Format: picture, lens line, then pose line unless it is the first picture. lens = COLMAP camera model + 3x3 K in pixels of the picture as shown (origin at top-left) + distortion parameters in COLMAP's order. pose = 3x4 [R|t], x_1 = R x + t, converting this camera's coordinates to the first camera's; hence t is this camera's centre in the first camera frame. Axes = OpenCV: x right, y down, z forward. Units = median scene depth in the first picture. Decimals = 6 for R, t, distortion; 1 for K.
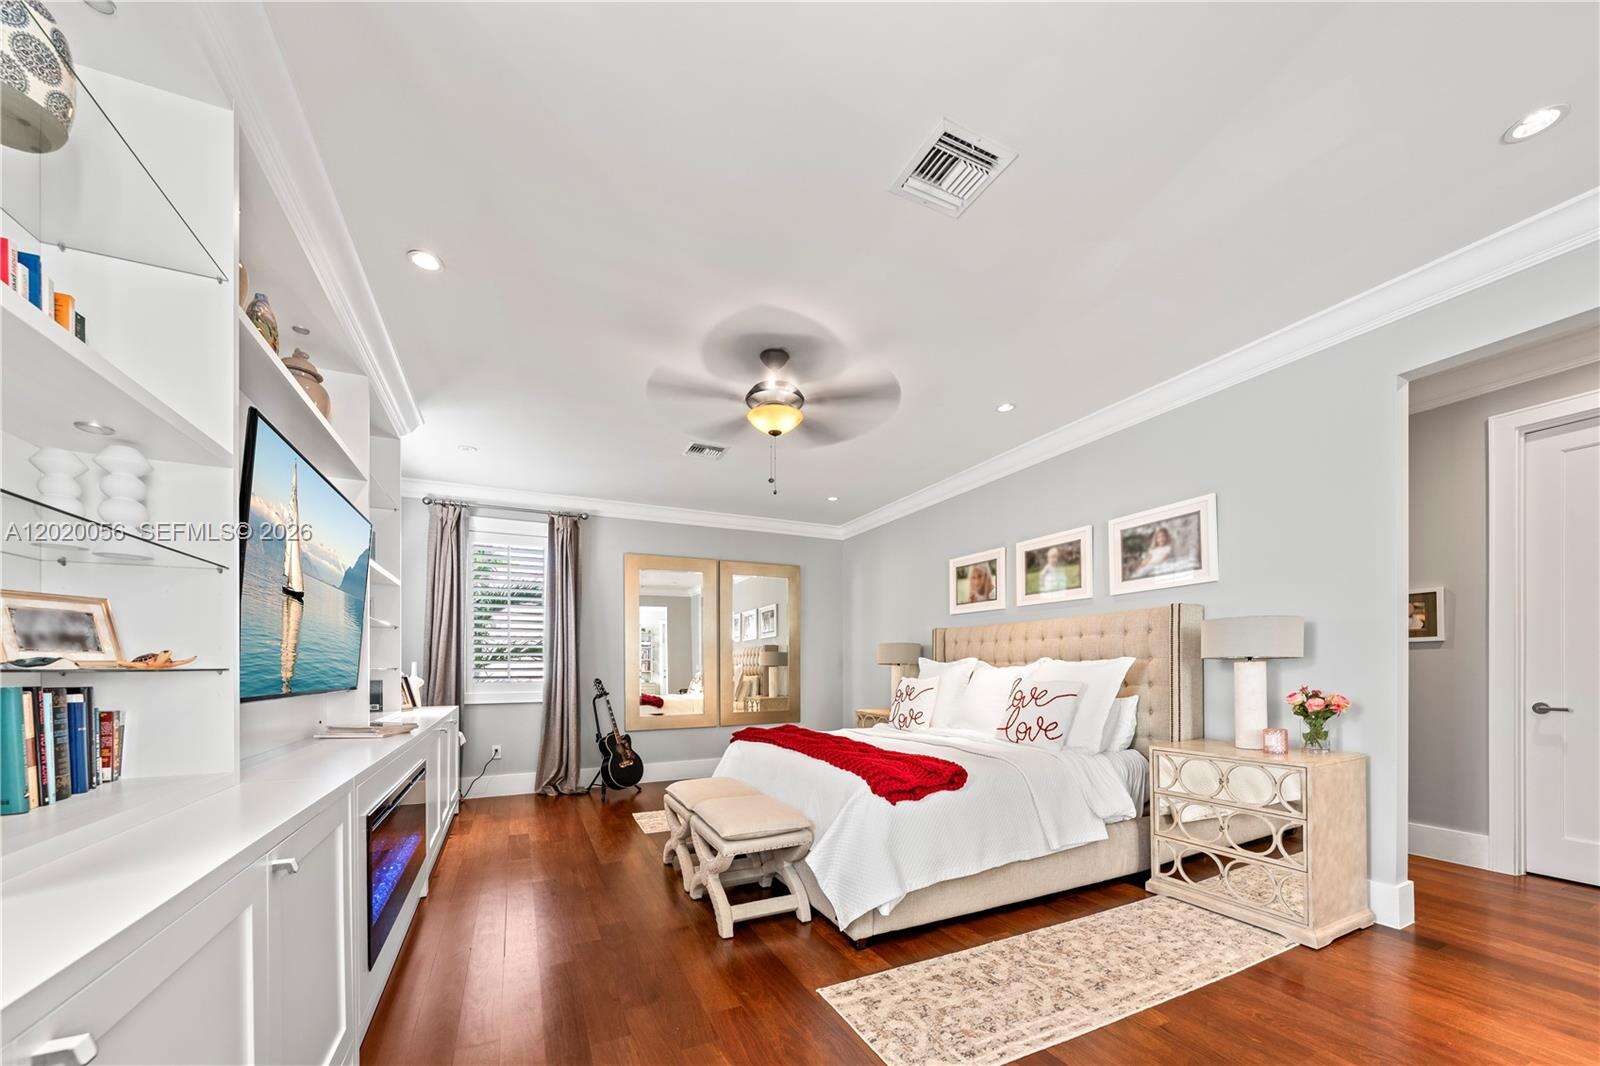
lens RADIAL K [[590.6, 0, 806.4], [0, 590.6, 668.9], [0, 0, 1]] dist [0.001416, 0.000248]
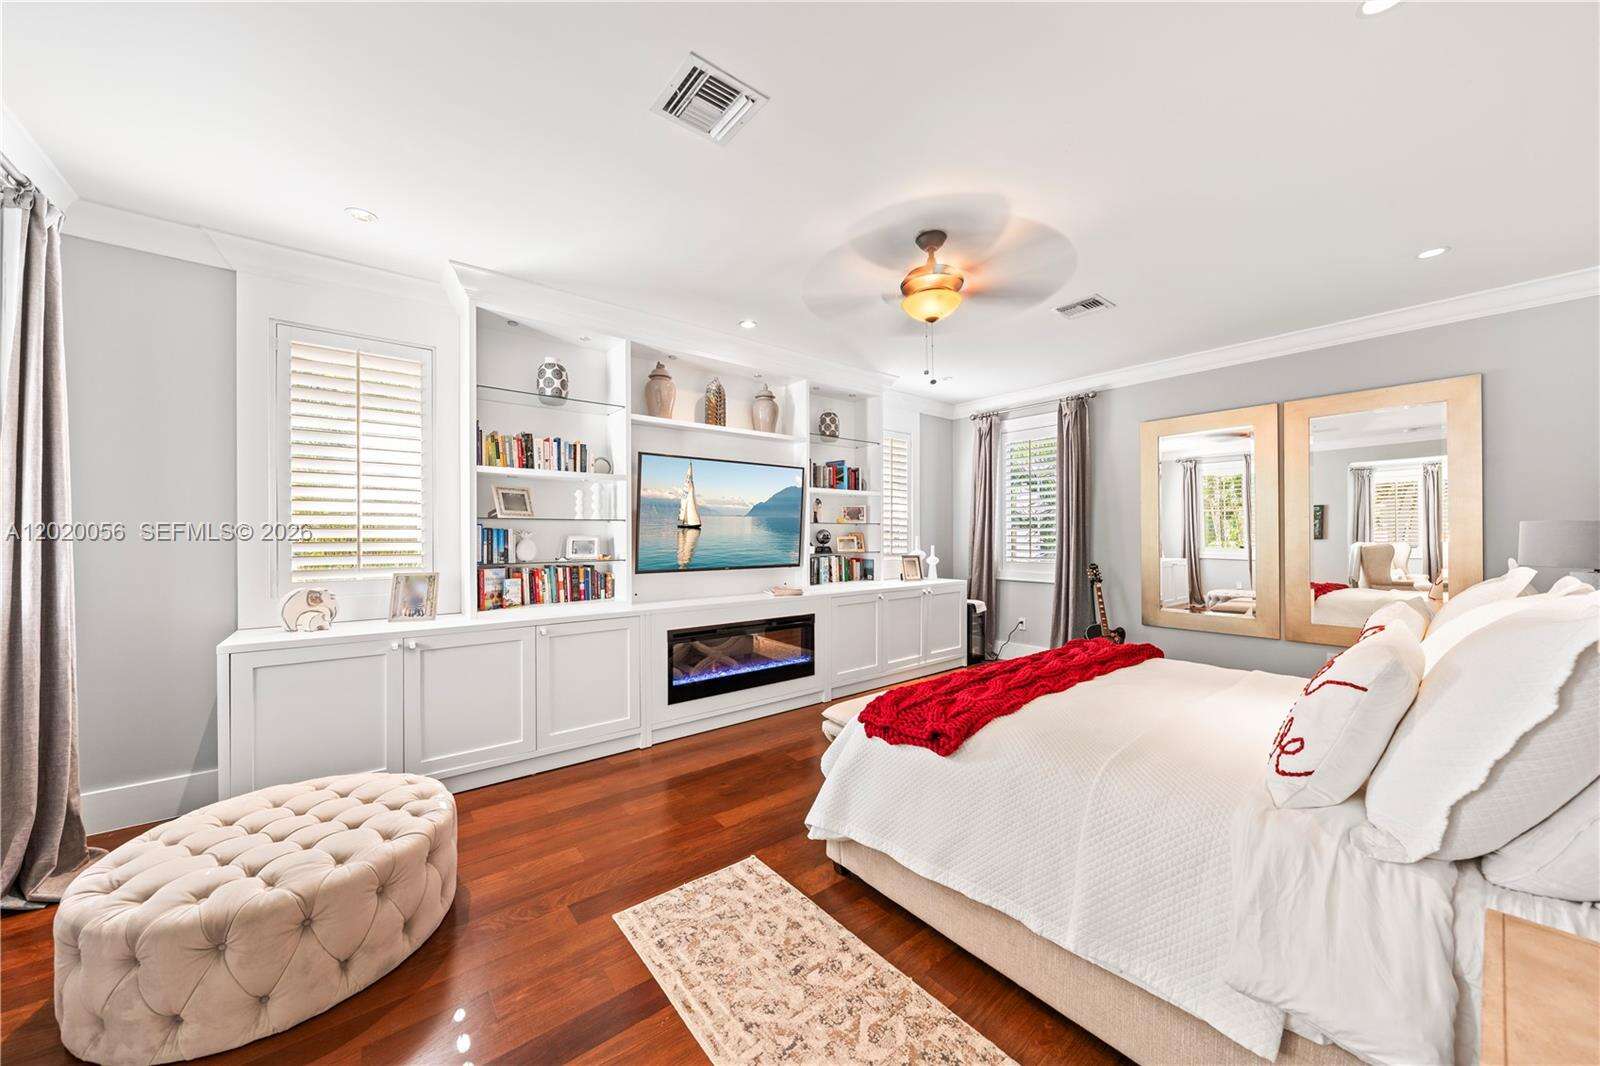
lens RADIAL K [[563.2, 0, 787.1], [0, 563.2, 532.9], [0, 0, 1]] dist [-0.000317, 0.000006]
pose [[0.211631, 0.001760, -0.977348, 0.739248], [-0.001084, 0.999998, 0.001566, -0.058054], [0.977349, 0.000728, 0.211632, 0.557203]]
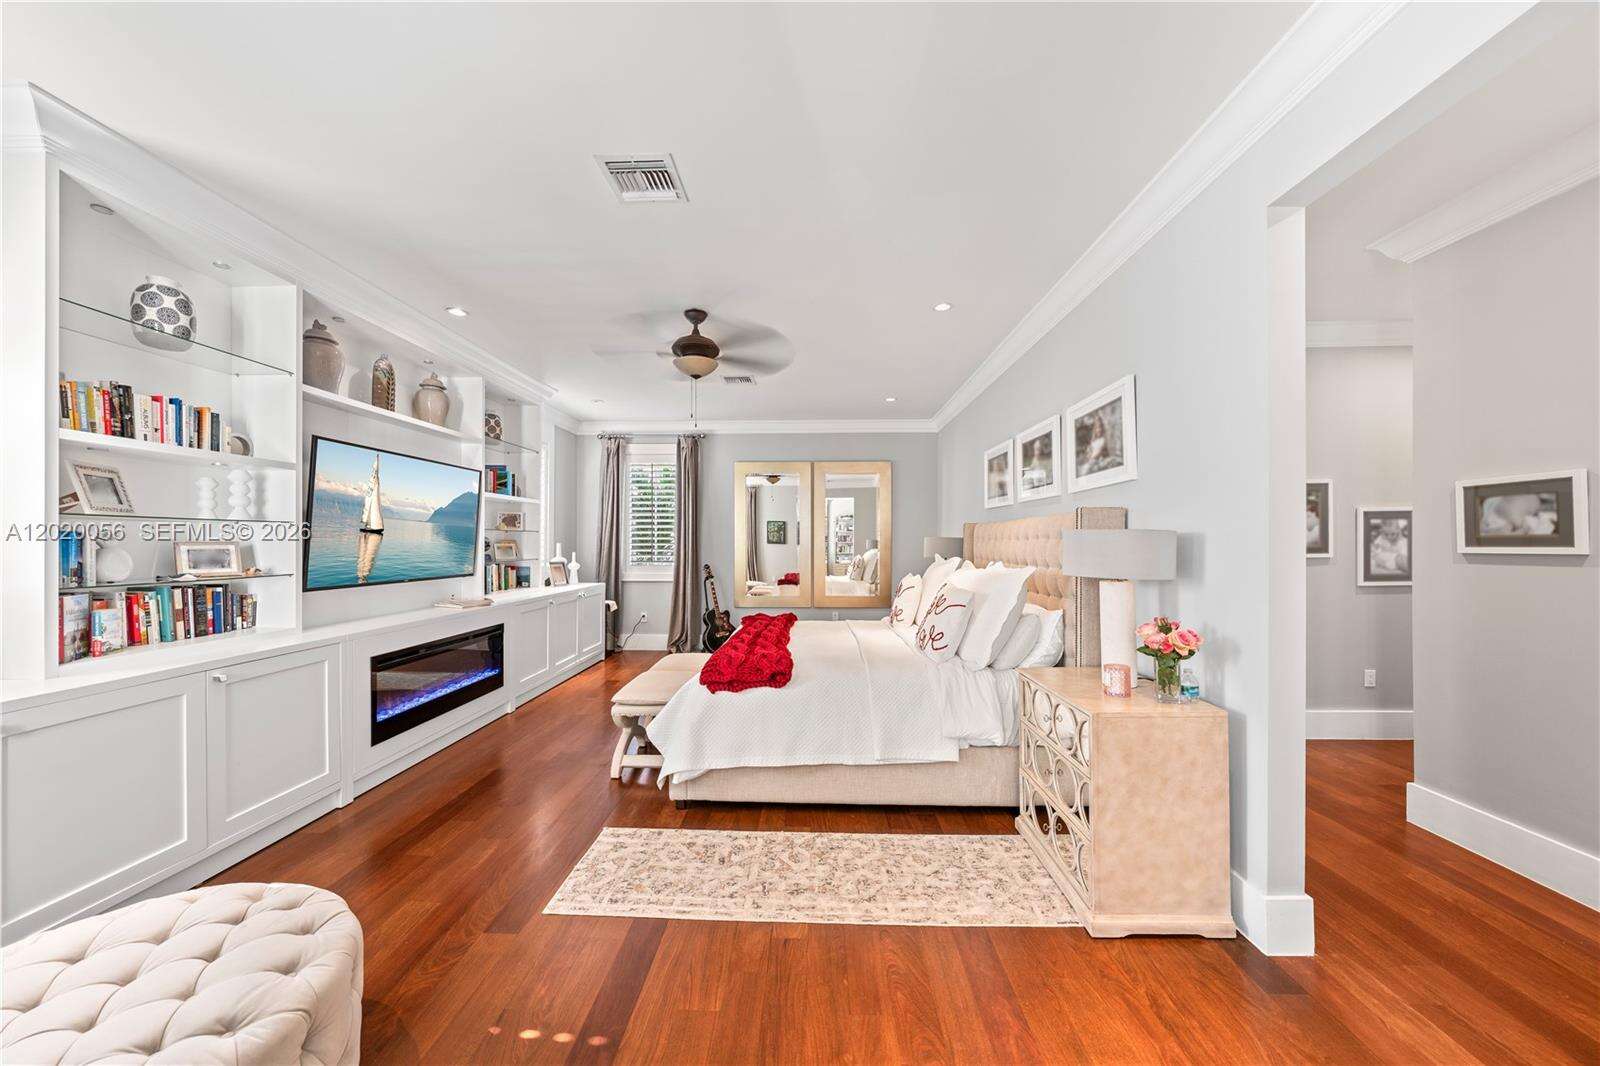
lens RADIAL K [[553.8, 0, 794.9], [0, 553.8, 540.5], [0, 0, 1]] dist [-0.000866, -0.000013]
pose [[0.879939, 0.005453, -0.475055, 0.640496], [-0.007317, 0.999971, -0.002075, -0.056978], [0.475030, 0.005301, 0.879953, 0.086451]]
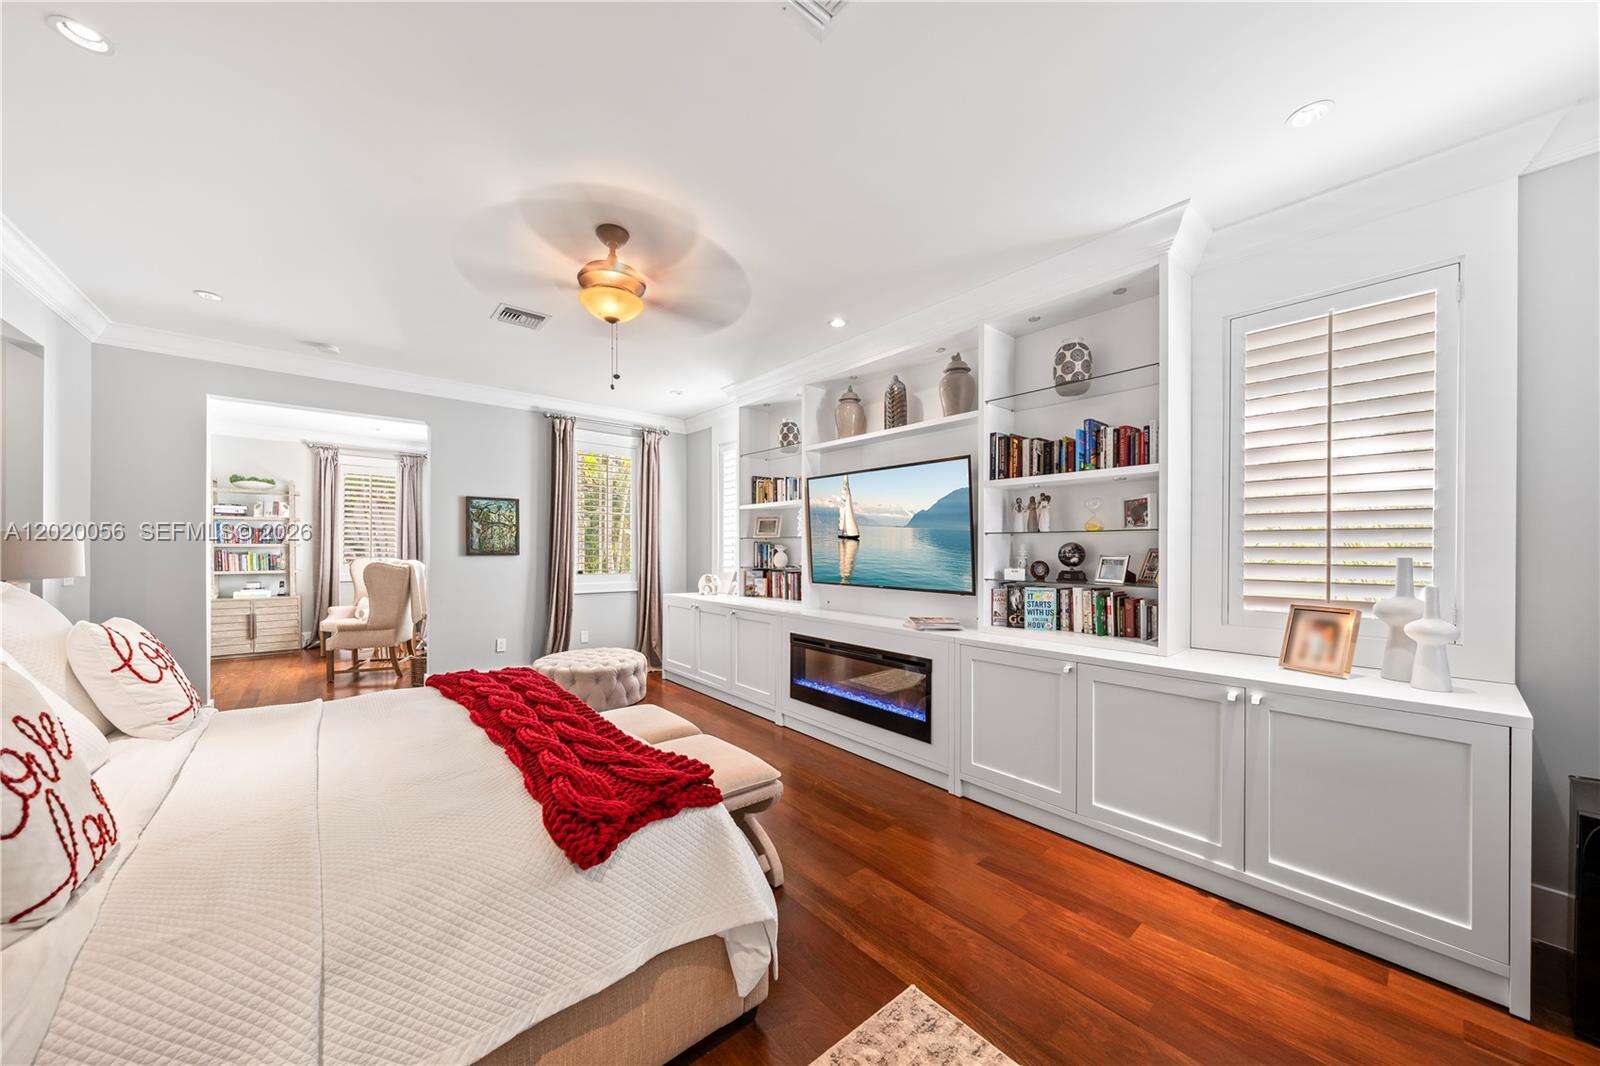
lens RADIAL K [[554.6, 0, 803.4], [0, 554.6, 548.4], [0, 0, 1]] dist [-0.000307, 0.000333]
pose [[-0.967305, 0.005457, -0.253557, -0.122647], [0.003433, 0.999959, 0.008423, -0.064163], [0.253592, 0.007277, -0.967284, 1.797645]]
